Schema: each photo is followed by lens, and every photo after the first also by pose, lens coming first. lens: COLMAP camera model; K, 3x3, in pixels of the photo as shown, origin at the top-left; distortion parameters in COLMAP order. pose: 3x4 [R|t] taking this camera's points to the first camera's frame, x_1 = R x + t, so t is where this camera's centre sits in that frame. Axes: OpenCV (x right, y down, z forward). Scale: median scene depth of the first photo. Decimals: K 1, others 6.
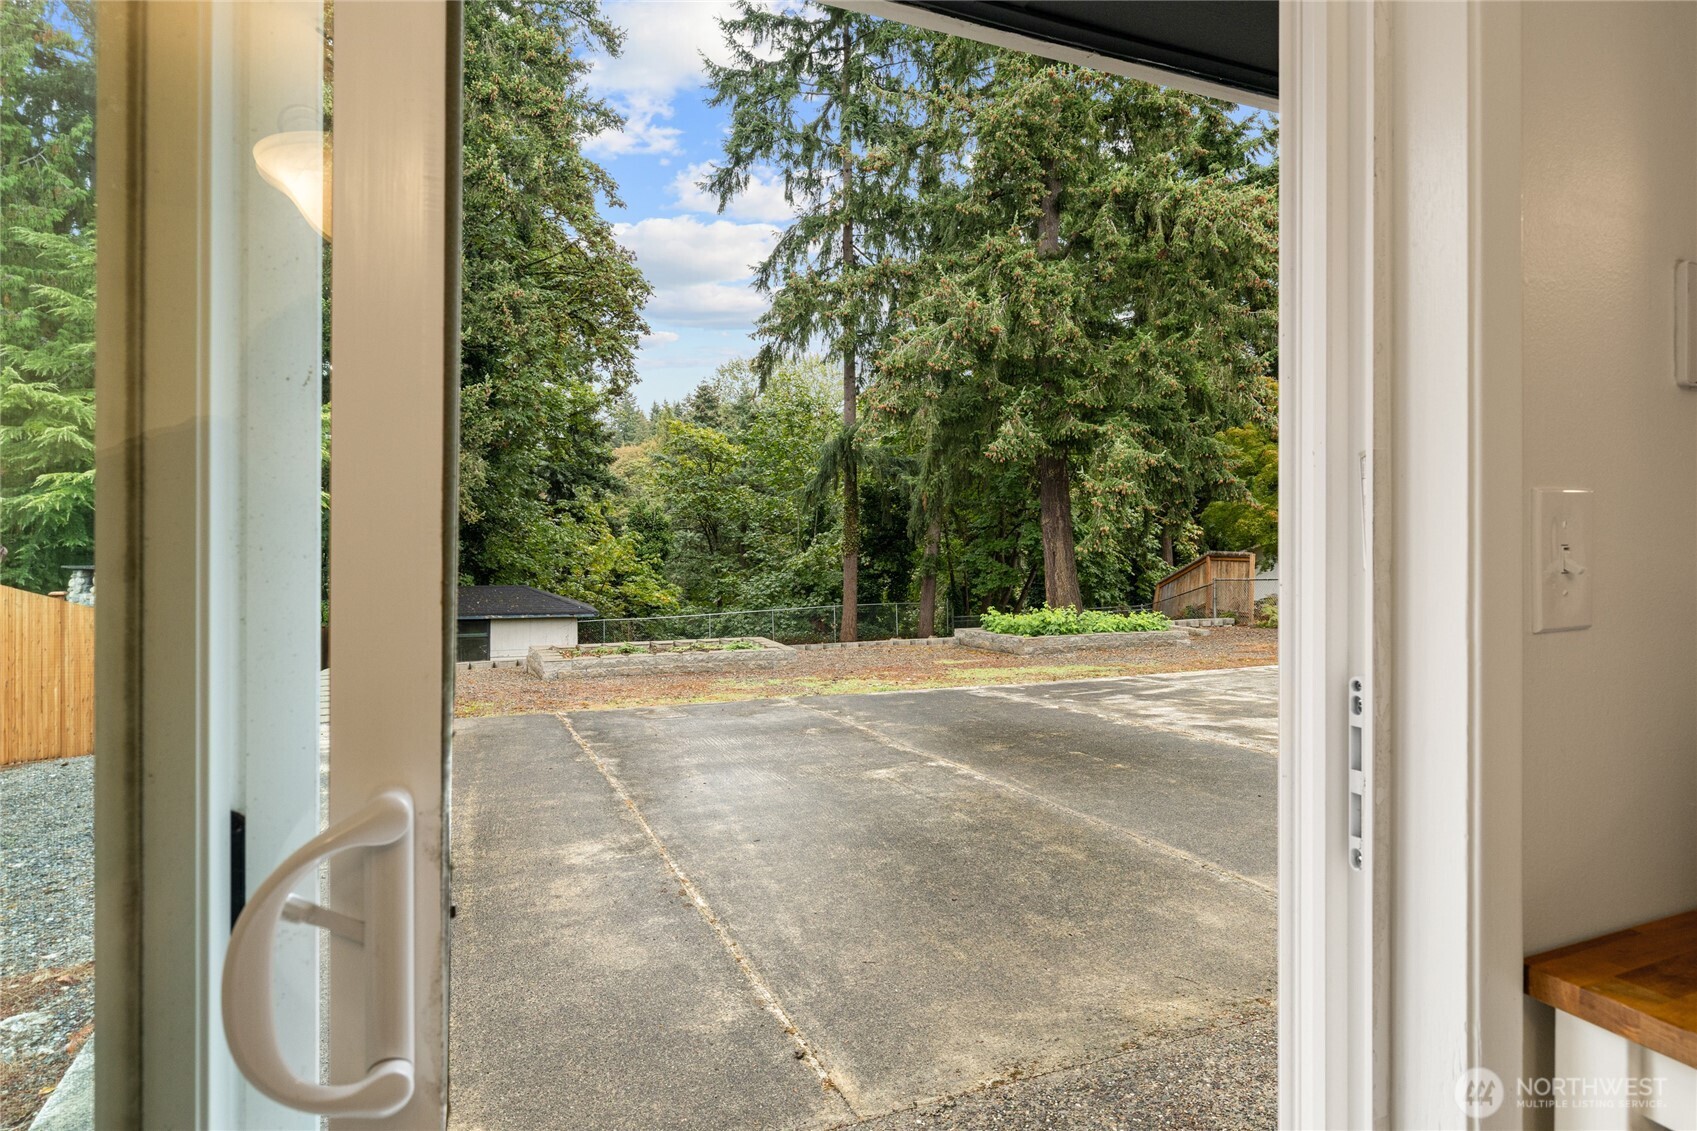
lens RADIAL K [[923.5, 0, 853.7], [0, 923.5, 527.6], [0, 0, 1]] dist [0.000724, 0.000264]
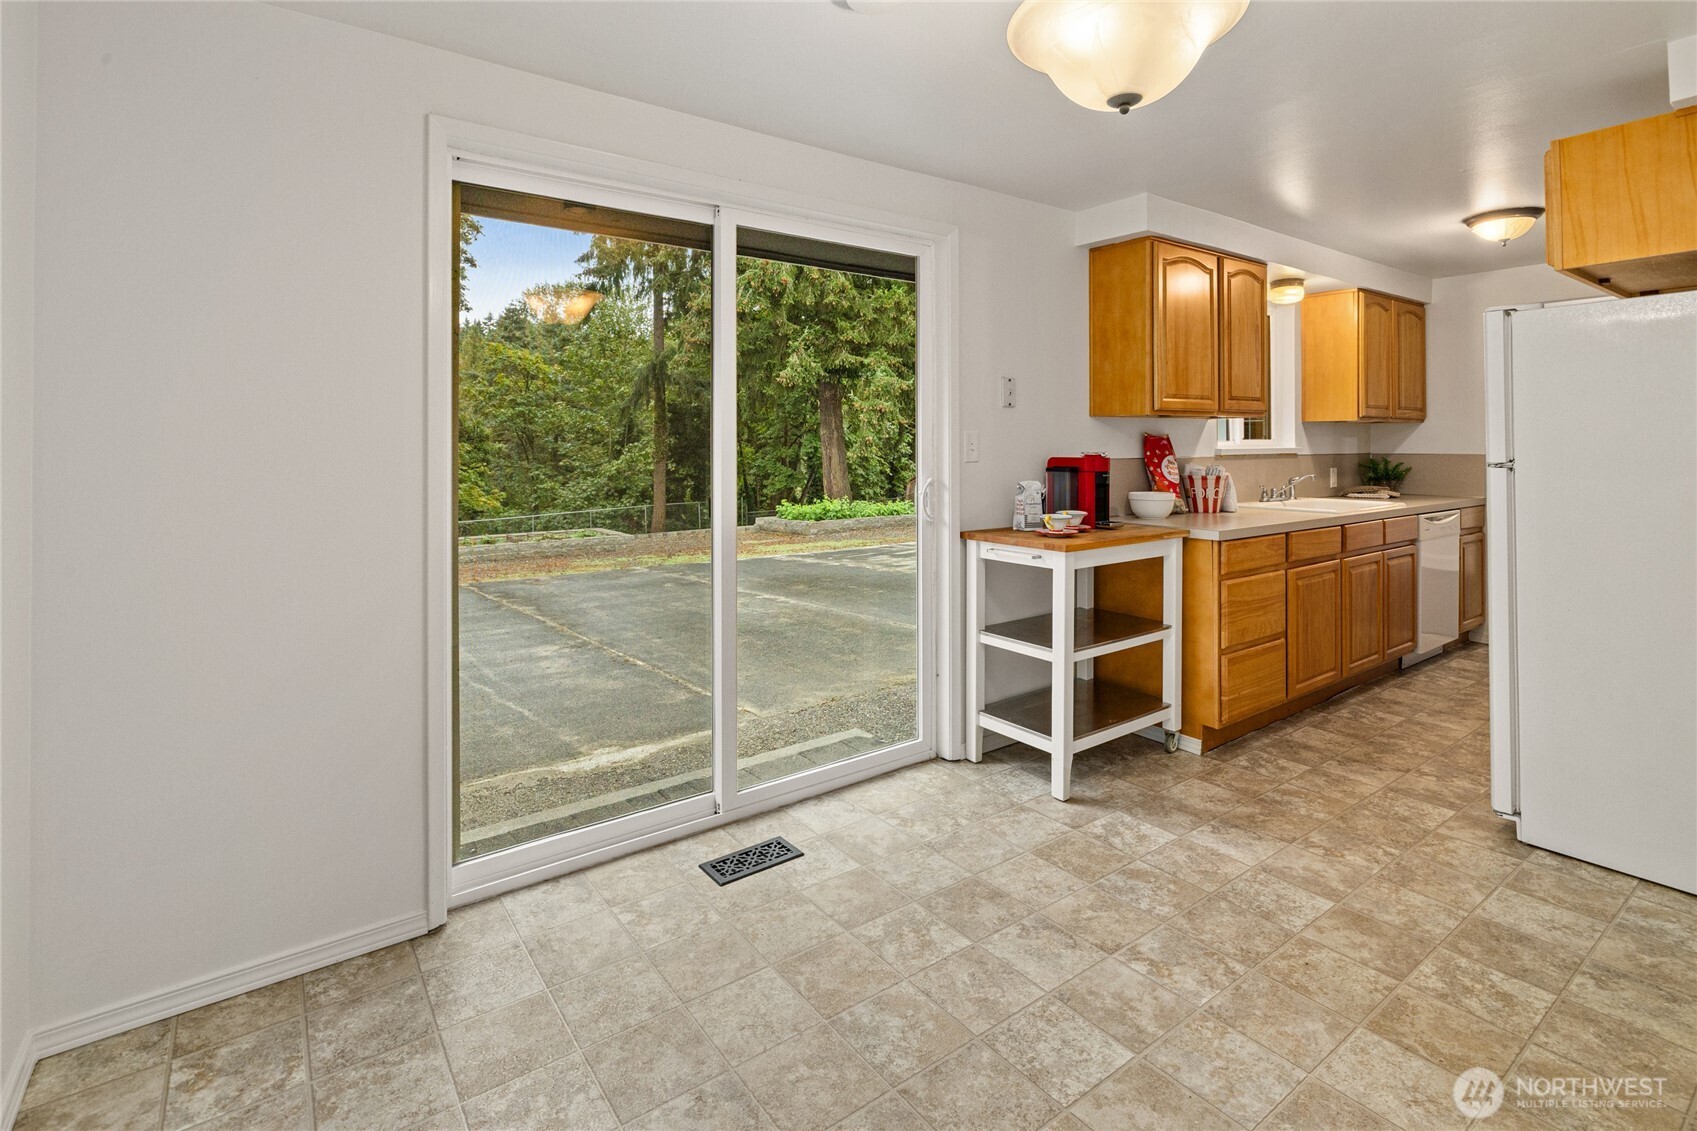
lens RADIAL K [[820.1, 0, 844.0], [0, 820.1, 432.4], [0, 0, 1]] dist [-0.000114, 0.000136]
pose [[0.972300, -0.003851, 0.233704, -0.026485], [0.005366, 0.999969, -0.005848, -0.000508], [-0.233675, 0.006940, 0.972290, -0.093421]]
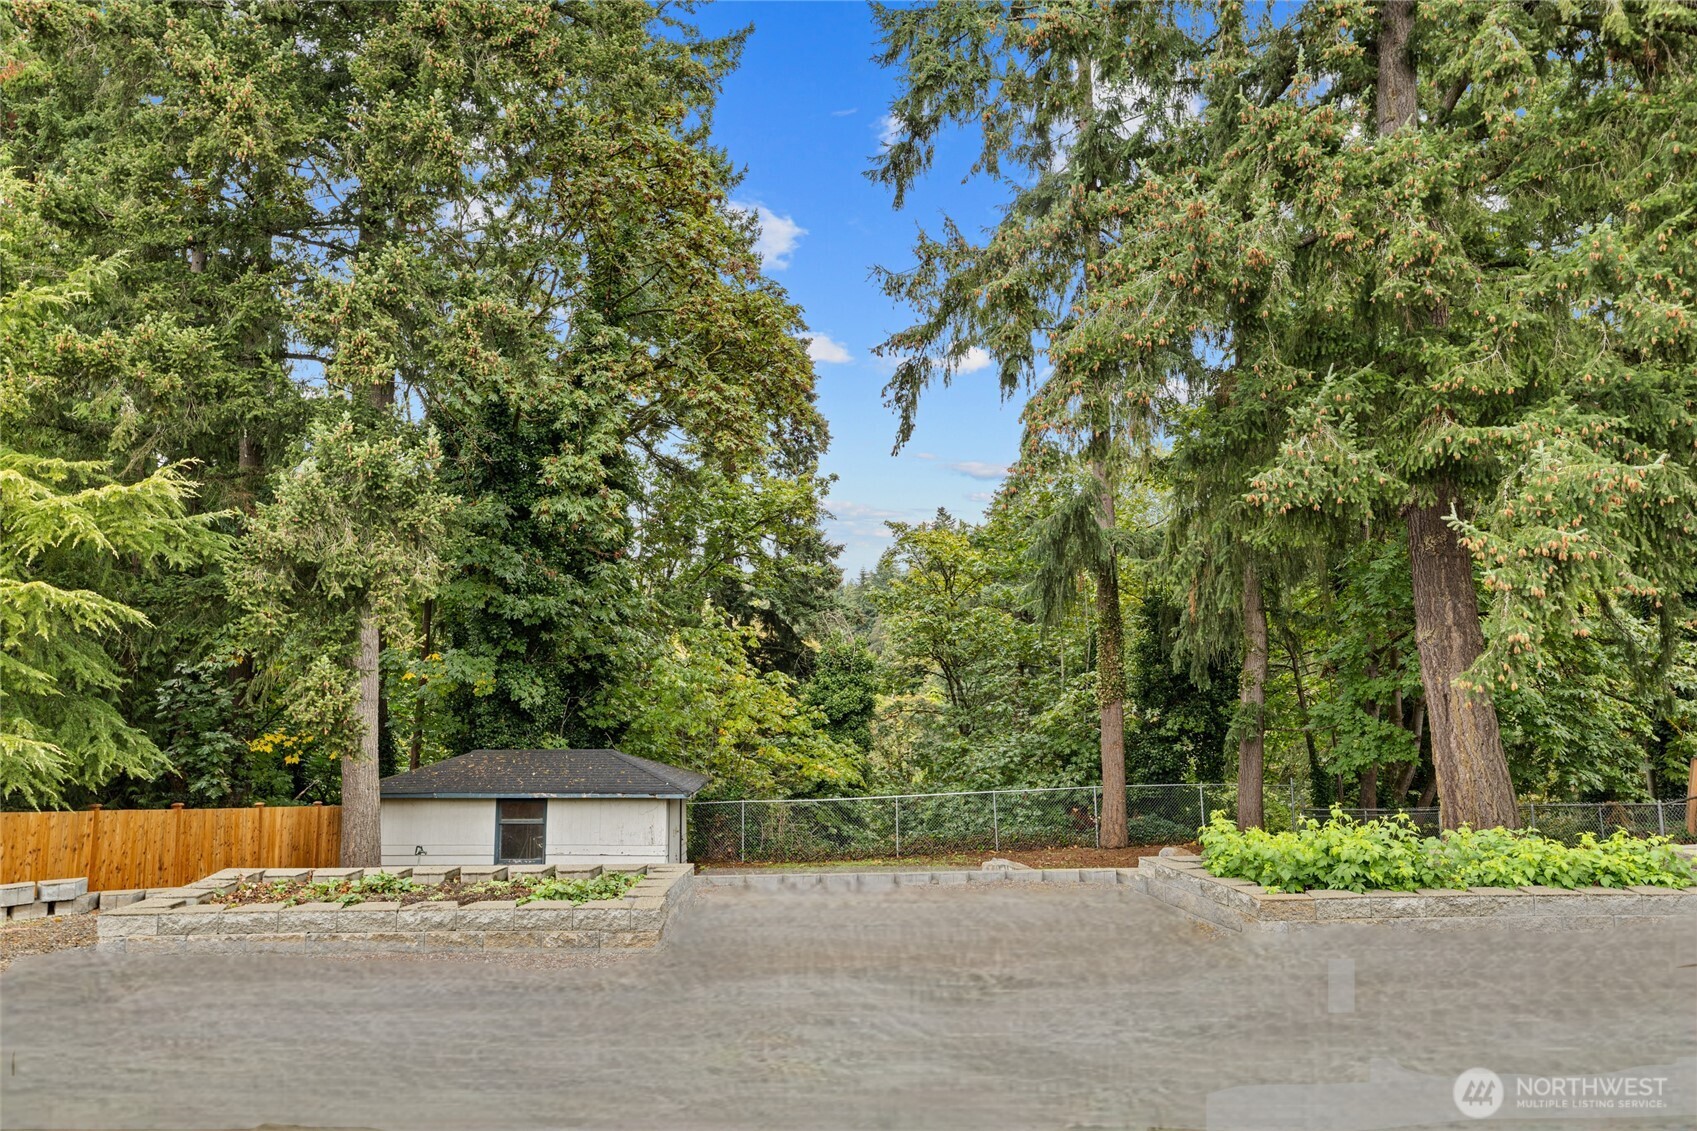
lens RADIAL K [[1111.1, 0, 848.5], [0, 1111.1, 565.5], [0, 0, 1]] dist [-0.002834, 0.002210]
pose [[0.937131, -0.046912, -0.345810, 0.128051], [0.011493, 0.994535, -0.103771, 0.015671], [0.348788, 0.093273, 0.932549, 0.314389]]
